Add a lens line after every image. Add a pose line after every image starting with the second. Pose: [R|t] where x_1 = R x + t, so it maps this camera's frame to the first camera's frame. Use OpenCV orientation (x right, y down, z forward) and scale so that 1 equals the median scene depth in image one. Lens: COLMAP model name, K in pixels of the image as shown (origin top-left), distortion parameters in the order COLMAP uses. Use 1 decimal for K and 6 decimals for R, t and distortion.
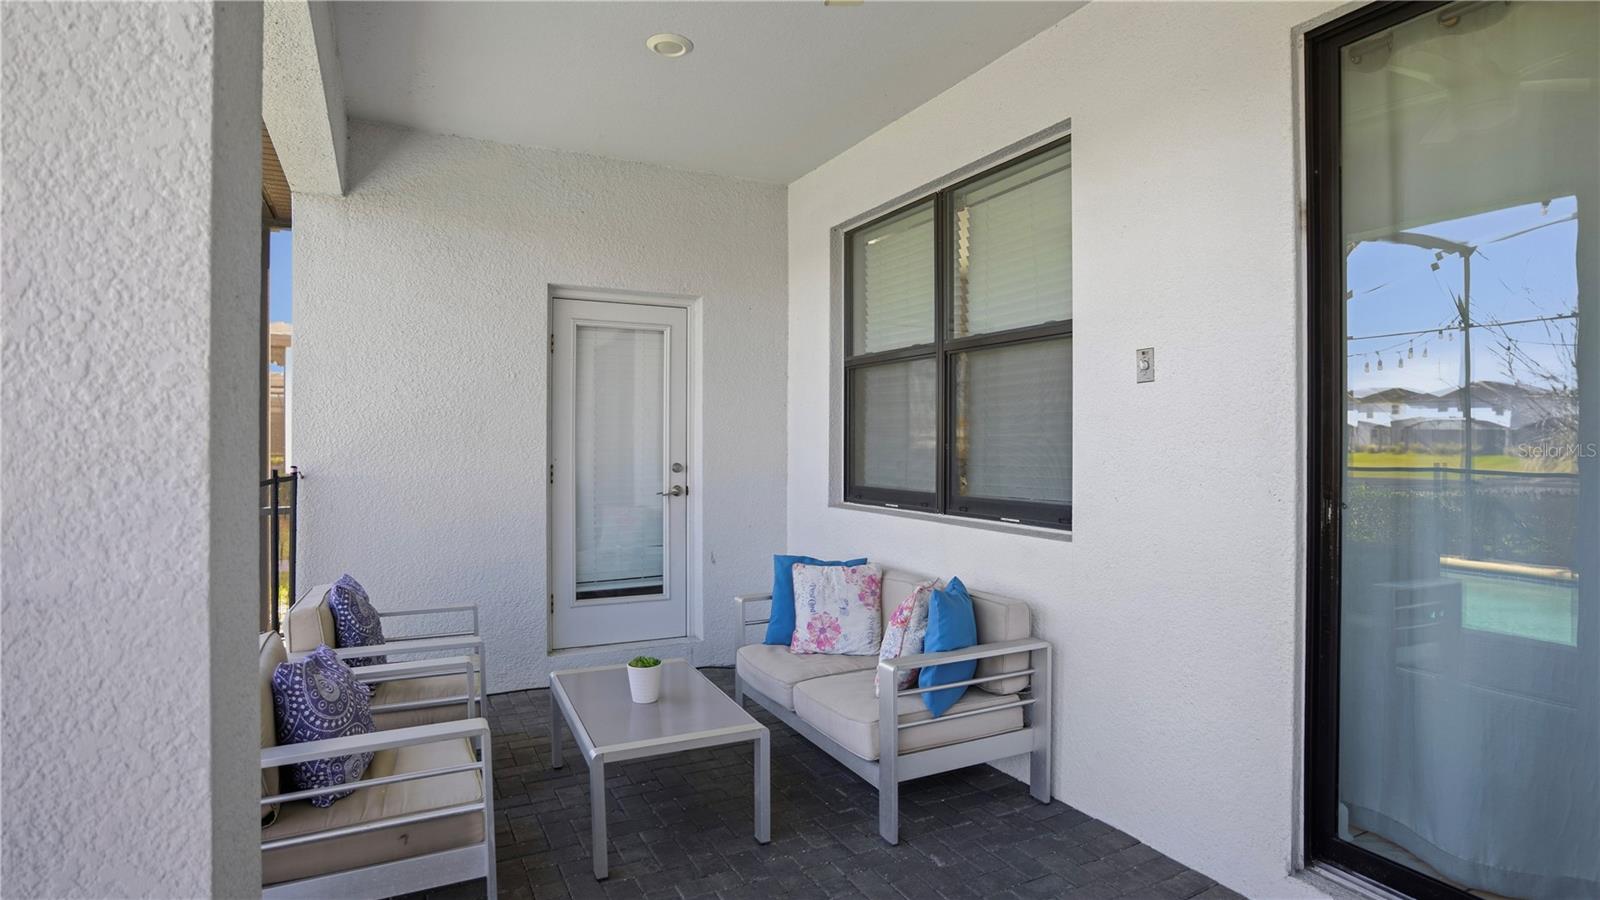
lens RADIAL K [[821.4, 0, 798.9], [0, 821.4, 447.0], [0, 0, 1]] dist [-0.003579, 0.000208]
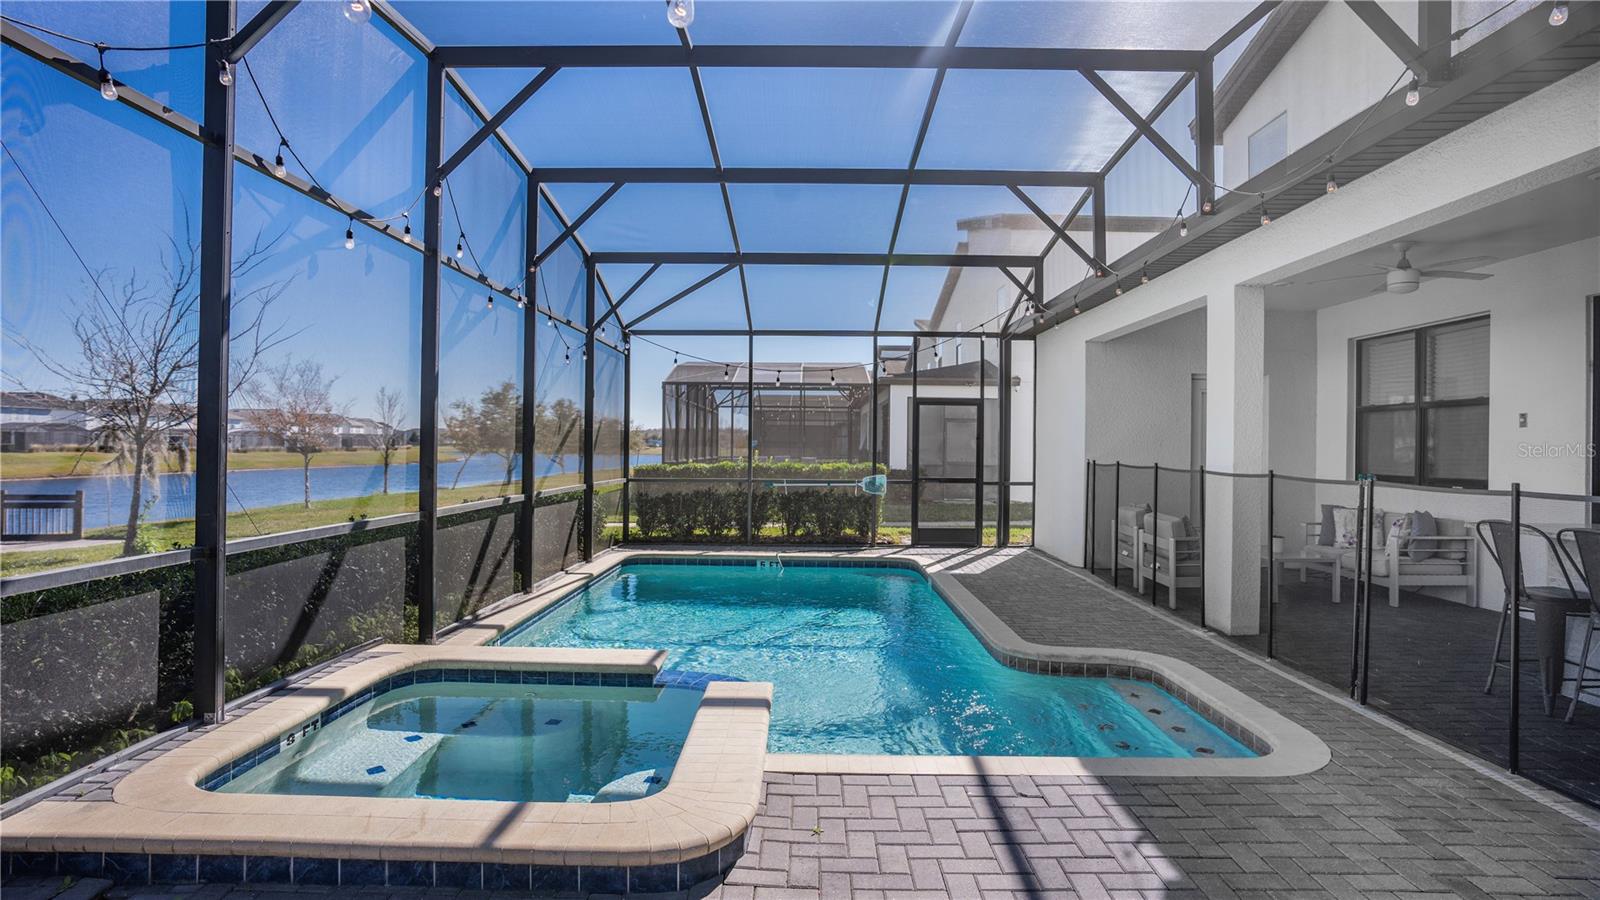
lens RADIAL K [[821.4, 0, 805.4], [0, 821.4, 450.8], [0, 0, 1]] dist [-0.003579, 0.000208]
pose [[0.894069, 0.002580, -0.447922, -0.280805], [-0.003183, 0.999995, -0.000592, -0.001360], [0.447918, 0.001955, 0.894072, -1.527704]]
